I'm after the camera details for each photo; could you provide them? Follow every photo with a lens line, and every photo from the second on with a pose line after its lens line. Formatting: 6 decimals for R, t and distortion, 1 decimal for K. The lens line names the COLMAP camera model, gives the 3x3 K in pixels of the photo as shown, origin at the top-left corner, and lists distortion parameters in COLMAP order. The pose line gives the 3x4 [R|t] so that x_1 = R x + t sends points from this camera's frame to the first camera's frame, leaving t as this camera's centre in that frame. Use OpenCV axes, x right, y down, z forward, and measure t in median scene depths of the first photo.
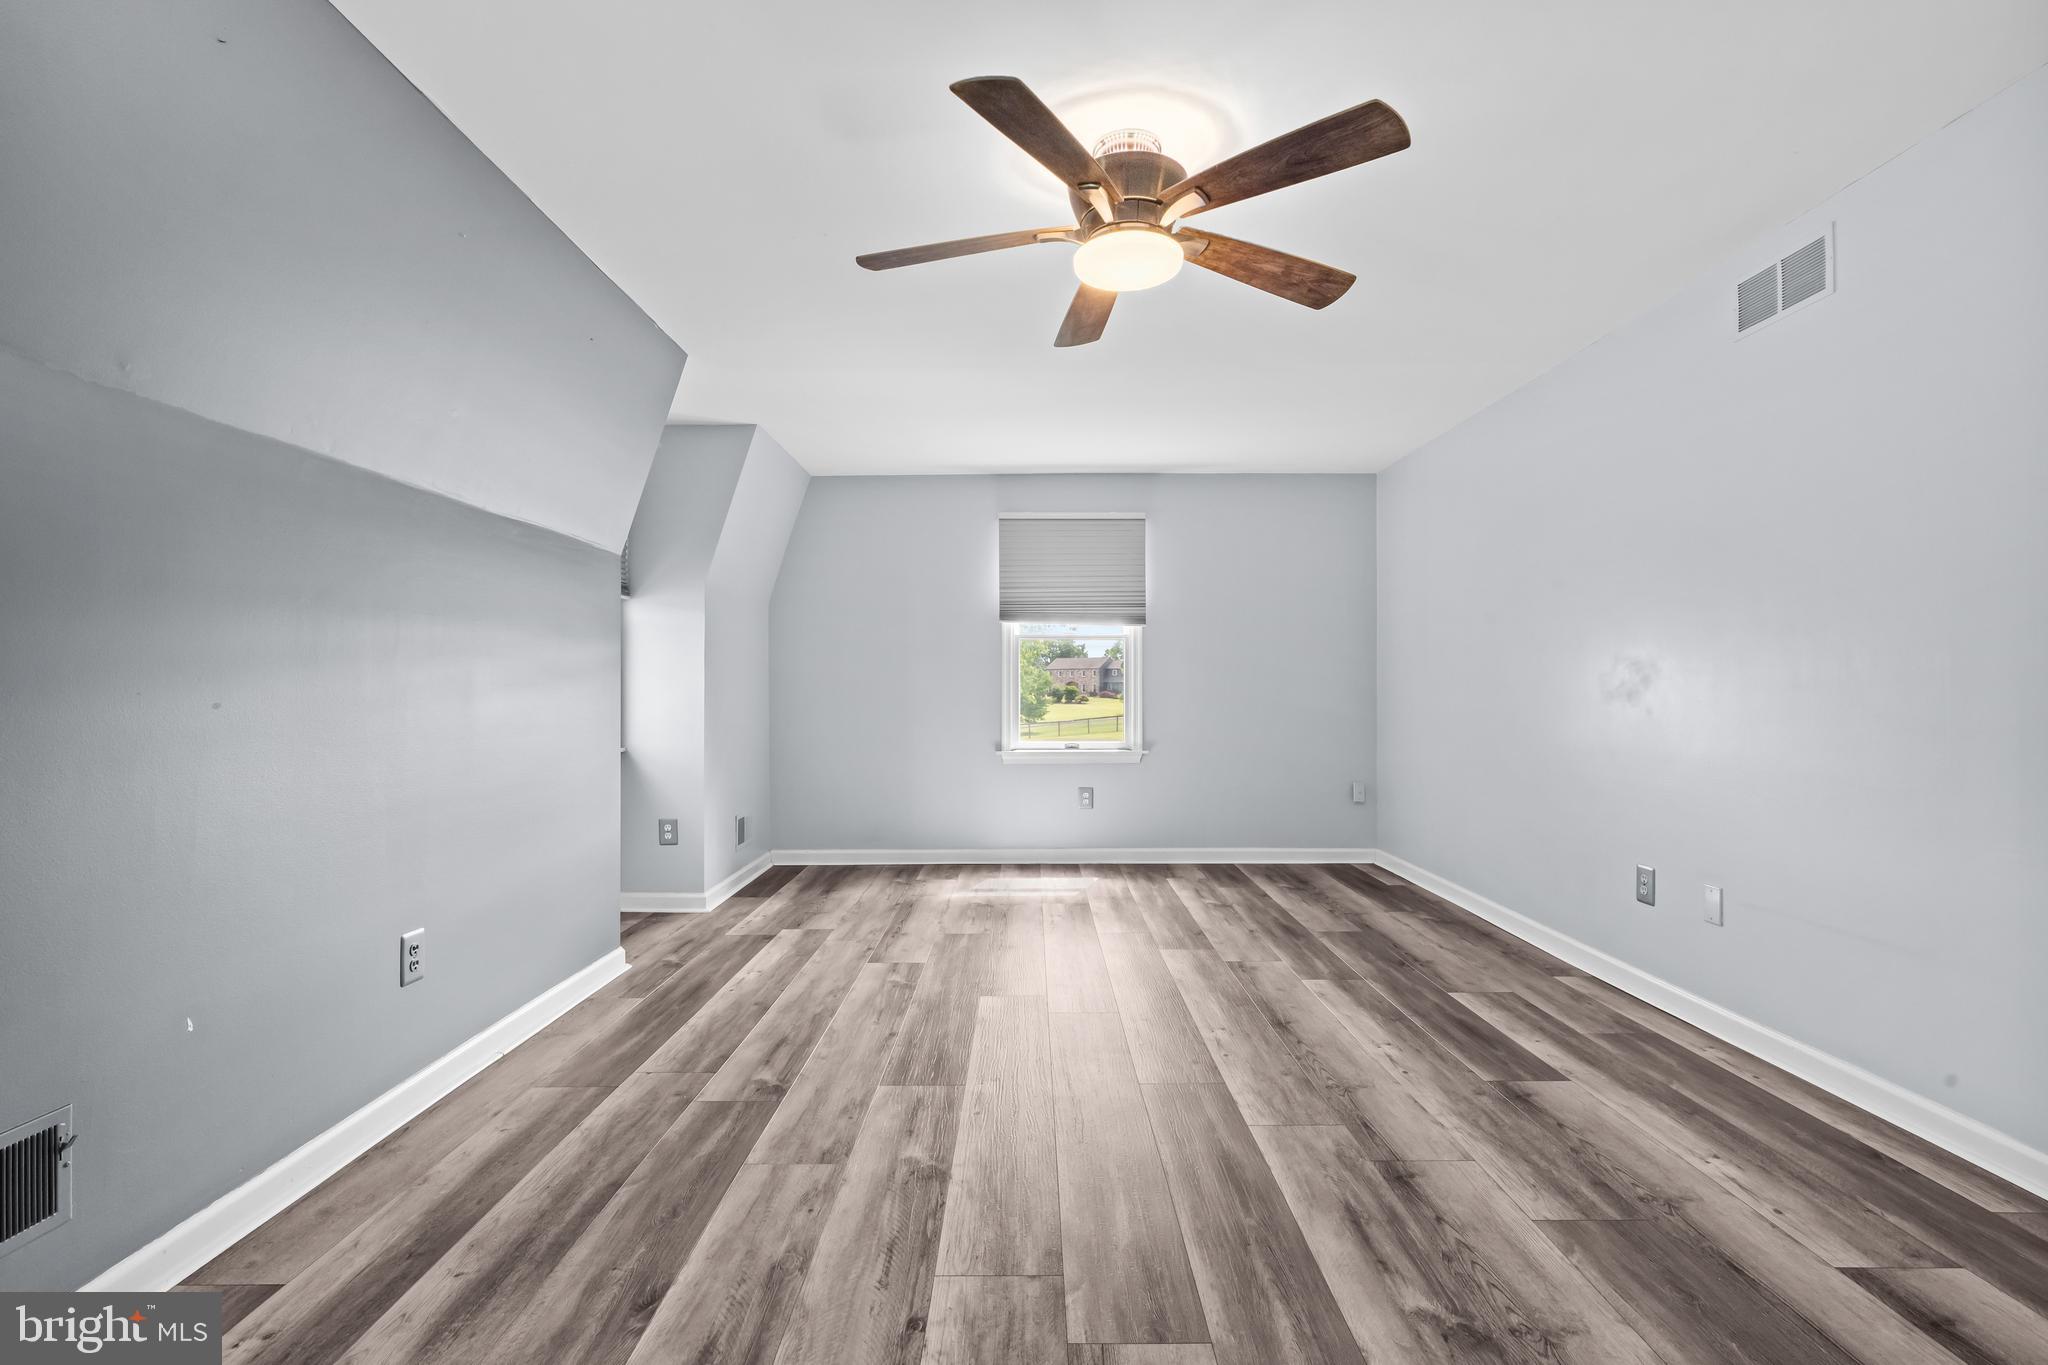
lens RADIAL K [[933.1, 0, 1028.1], [0, 933.1, 689.3], [0, 0, 1]] dist [-0.000597, 0.001325]
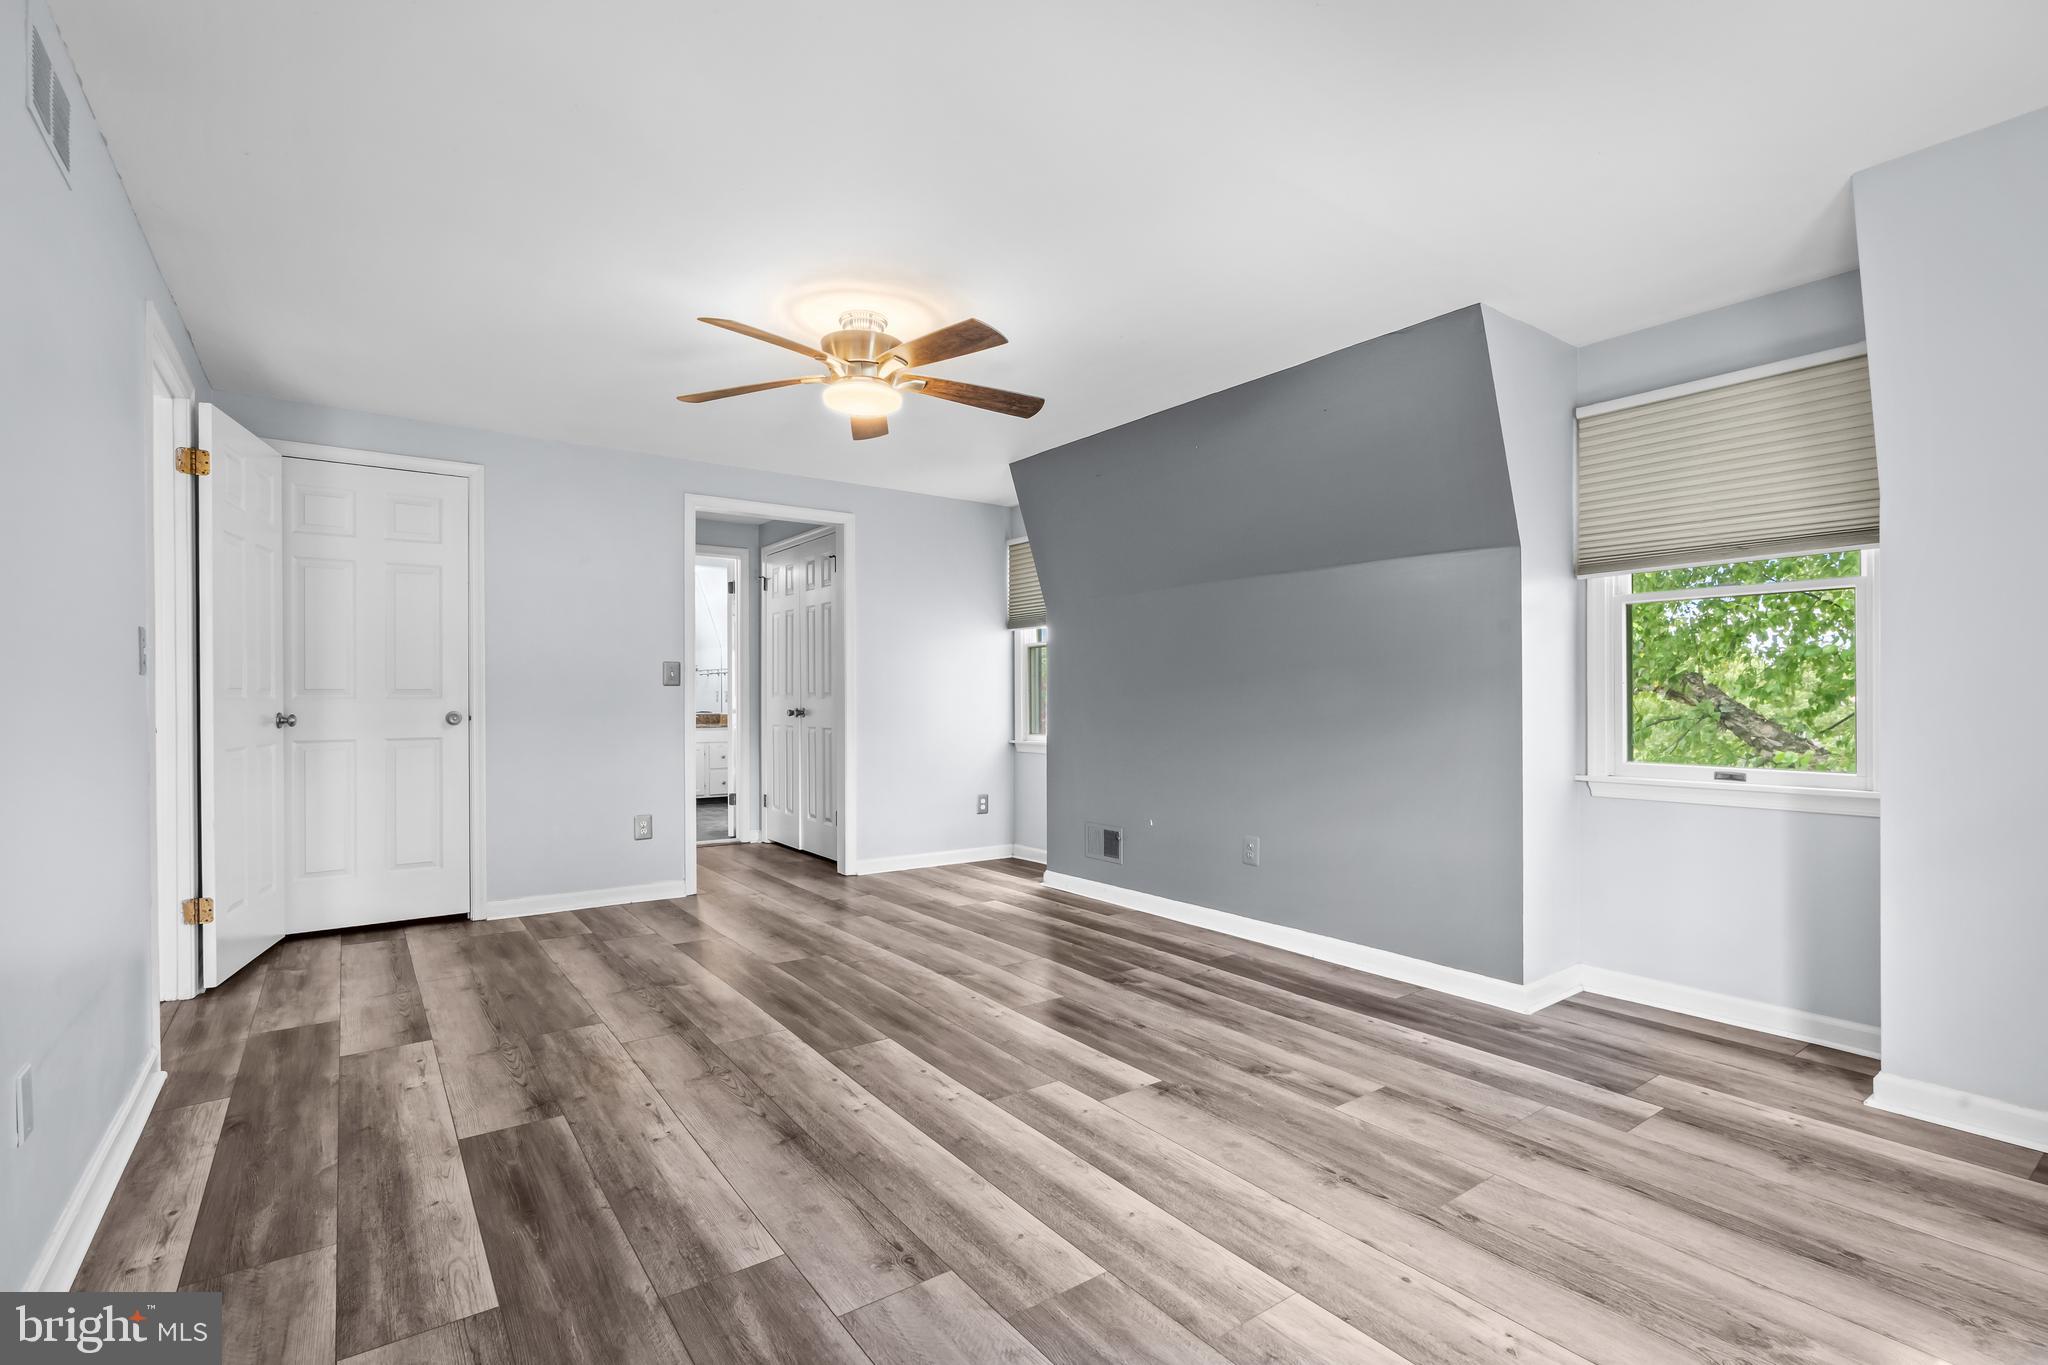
lens RADIAL K [[933.1, 0, 1028.1], [0, 933.1, 689.3], [0, 0, 1]] dist [-0.000597, 0.001325]
pose [[-0.806617, 0.001256, -0.591073, 0.639968], [0.006107, 0.999962, -0.006209, -0.005702], [0.591043, -0.008618, -0.806594, 1.959369]]
